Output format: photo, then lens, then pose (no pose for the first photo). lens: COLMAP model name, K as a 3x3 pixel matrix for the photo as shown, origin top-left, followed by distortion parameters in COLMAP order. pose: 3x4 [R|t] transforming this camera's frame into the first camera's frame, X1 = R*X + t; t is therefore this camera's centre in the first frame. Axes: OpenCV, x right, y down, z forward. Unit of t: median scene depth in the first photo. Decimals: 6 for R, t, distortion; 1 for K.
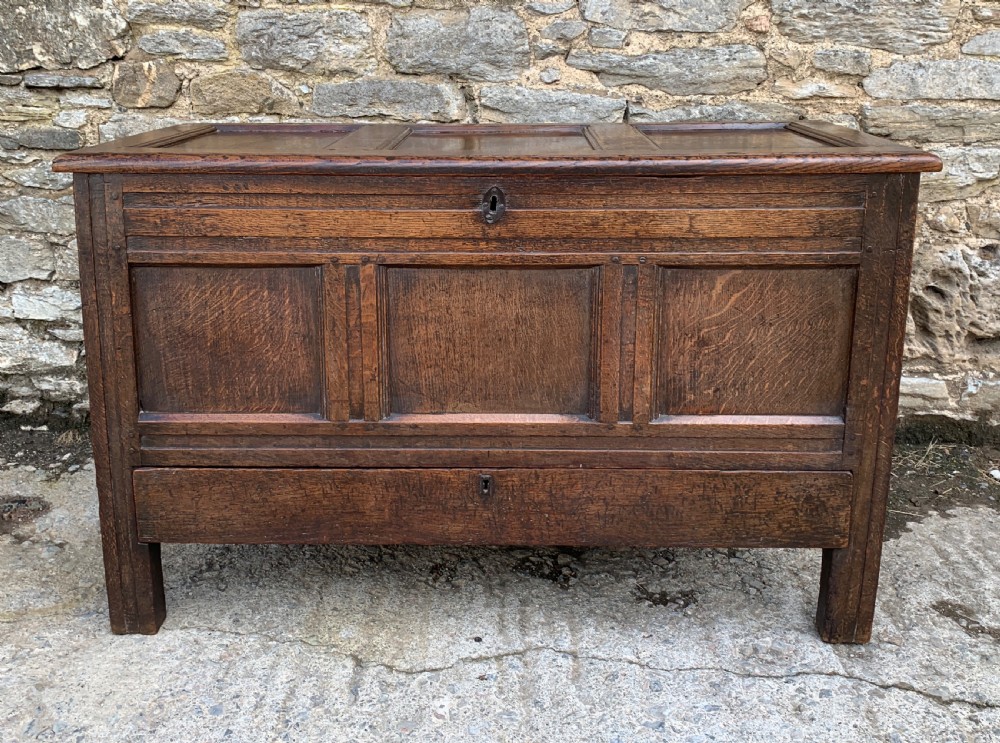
lens RADIAL K [[1016.8, 0, 475.0], [0, 1016.8, 282.8], [0, 0, 1]] dist [0.031173, 0.000000]
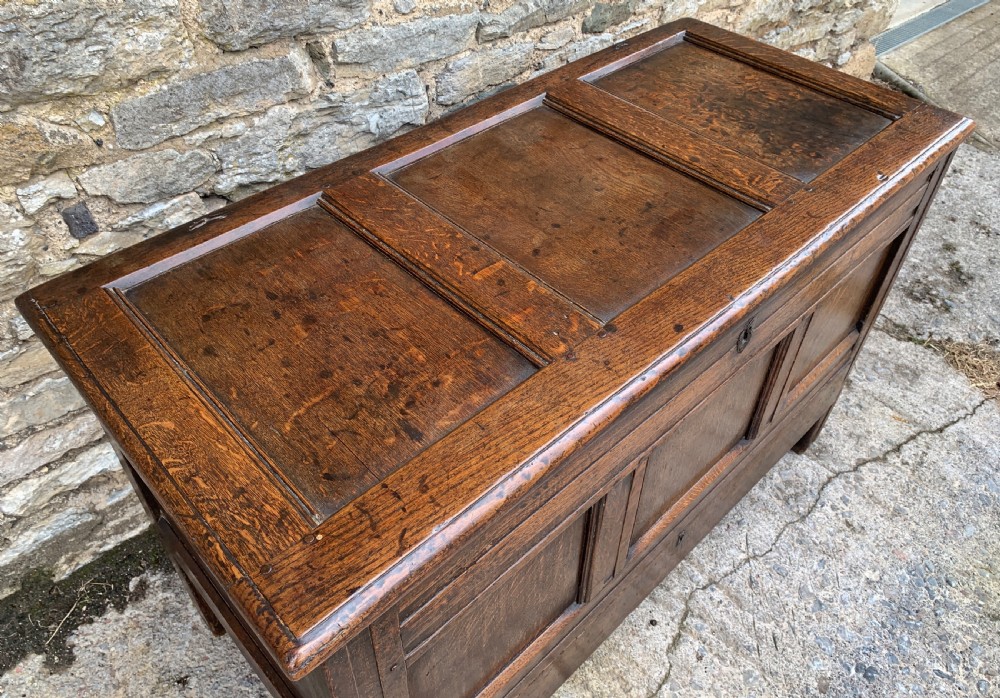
lens RADIAL K [[769.1, 0, 499.3], [0, 769.1, 332.1], [0, 0, 1]] dist [0.008732, 0.006361]
pose [[0.695514, -0.476690, 0.537612, -0.321707], [0.143405, 0.825270, 0.546227, -0.314472], [-0.704057, -0.302812, 0.642347, 0.500088]]
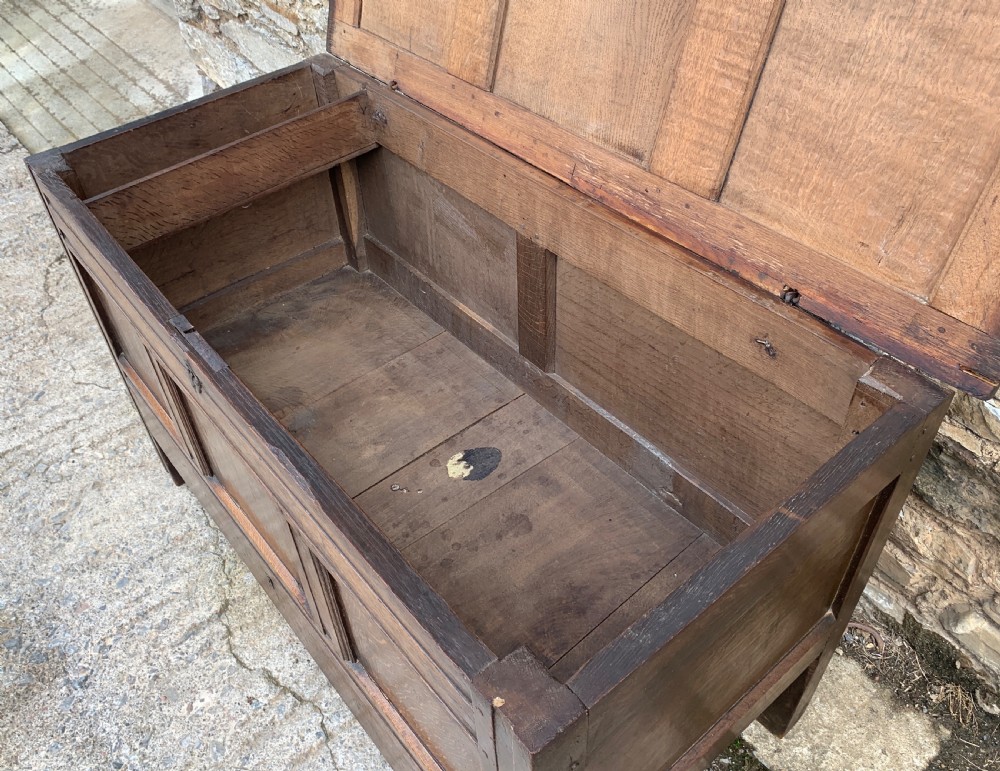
lens RADIAL K [[840.7, 0, 474.0], [0, 840.7, 364.4], [0, 0, 1]] dist [0.009558, 0.003939]
pose [[0.651638, 0.486493, -0.581973, 0.377659], [-0.116124, 0.822176, 0.557263, -0.333759], [0.749588, -0.295553, 0.592255, 0.526672]]
